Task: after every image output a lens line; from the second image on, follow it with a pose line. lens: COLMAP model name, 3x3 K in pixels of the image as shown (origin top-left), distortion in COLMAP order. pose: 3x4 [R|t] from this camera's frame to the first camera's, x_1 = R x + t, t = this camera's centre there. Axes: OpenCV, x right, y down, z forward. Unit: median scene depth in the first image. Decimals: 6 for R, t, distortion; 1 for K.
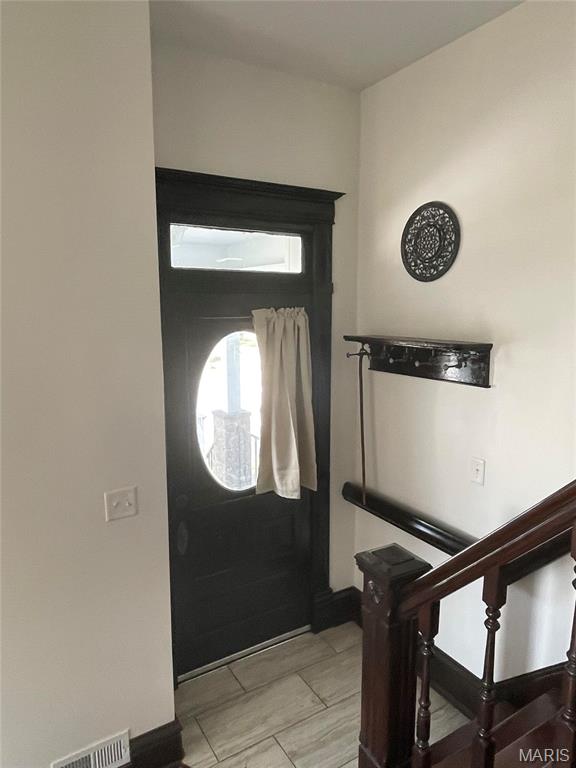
lens RADIAL K [[522.0, 0, 288.0], [0, 522.0, 382.9], [0, 0, 1]] dist [-0.003241, -0.000590]
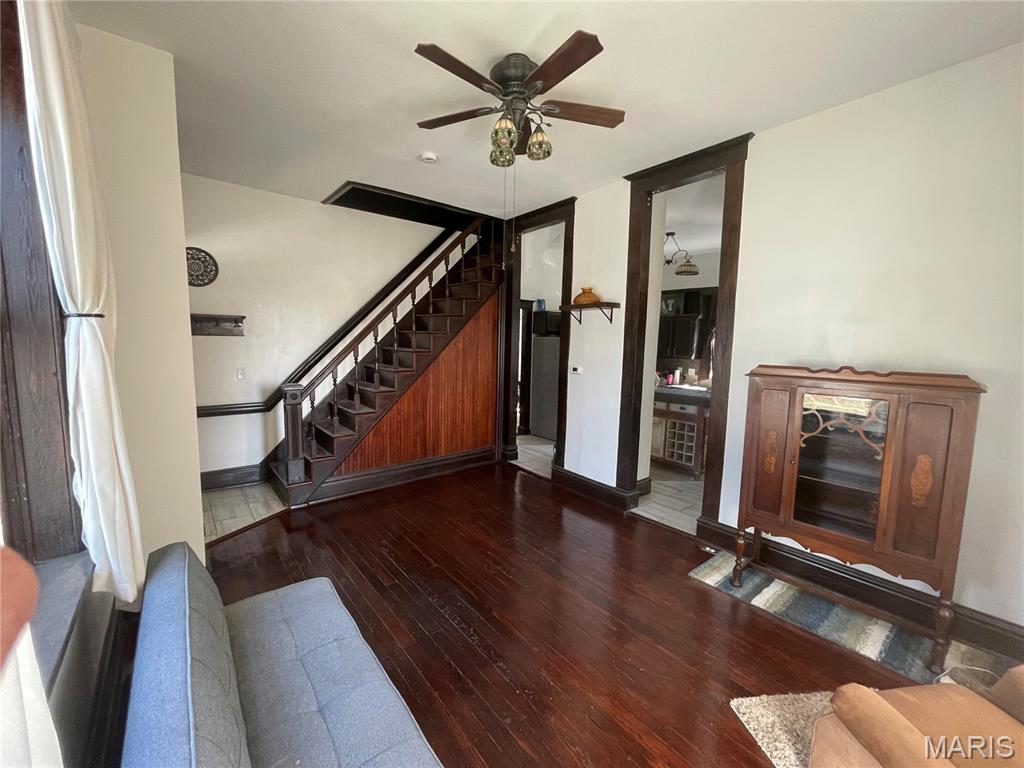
lens RADIAL K [[412.5, 0, 509.3], [0, 412.5, 386.5], [0, 0, 1]] dist [0.003638, 0.000117]
pose [[-0.119086, -0.114423, 0.986269, -1.603842], [0.144555, 0.980755, 0.131237, 0.162162], [-0.982305, 0.158199, -0.100254, 0.032657]]
